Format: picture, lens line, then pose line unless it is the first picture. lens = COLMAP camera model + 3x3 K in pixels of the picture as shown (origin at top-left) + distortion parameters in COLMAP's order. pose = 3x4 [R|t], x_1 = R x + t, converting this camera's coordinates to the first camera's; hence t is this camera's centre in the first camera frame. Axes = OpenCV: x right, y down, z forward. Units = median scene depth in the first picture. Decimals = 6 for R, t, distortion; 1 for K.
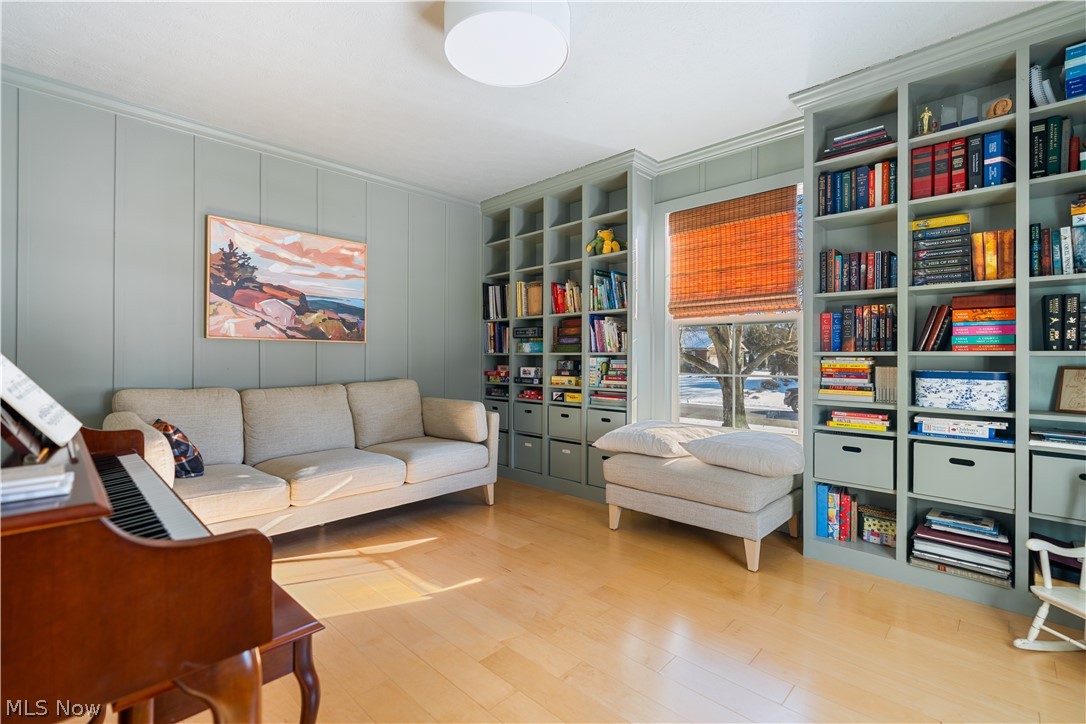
lens RADIAL K [[494.0, 0, 547.1], [0, 494.0, 356.2], [0, 0, 1]] dist [-0.004384, 0.001232]
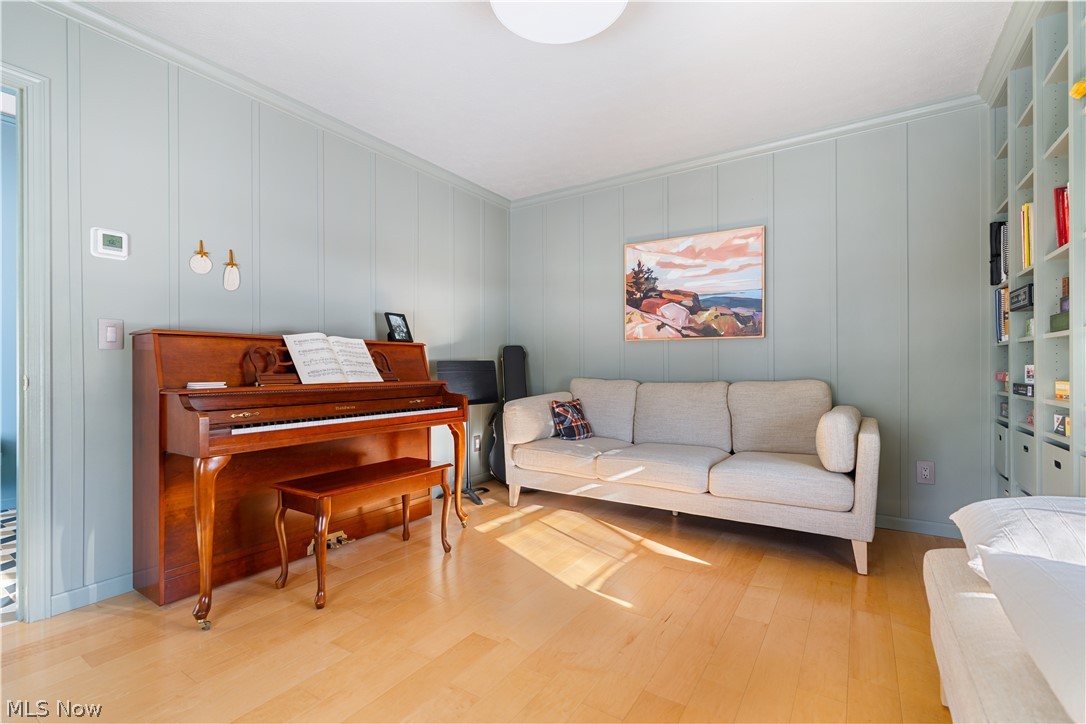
lens RADIAL K [[494.0, 0, 546.9], [0, 494.0, 369.2], [0, 0, 1]] dist [-0.004384, 0.001232]
pose [[0.177403, -0.001093, -0.984138, 0.501248], [0.004149, 0.999991, -0.000363, 0.033518], [0.984130, -0.004019, 0.177406, 0.529467]]
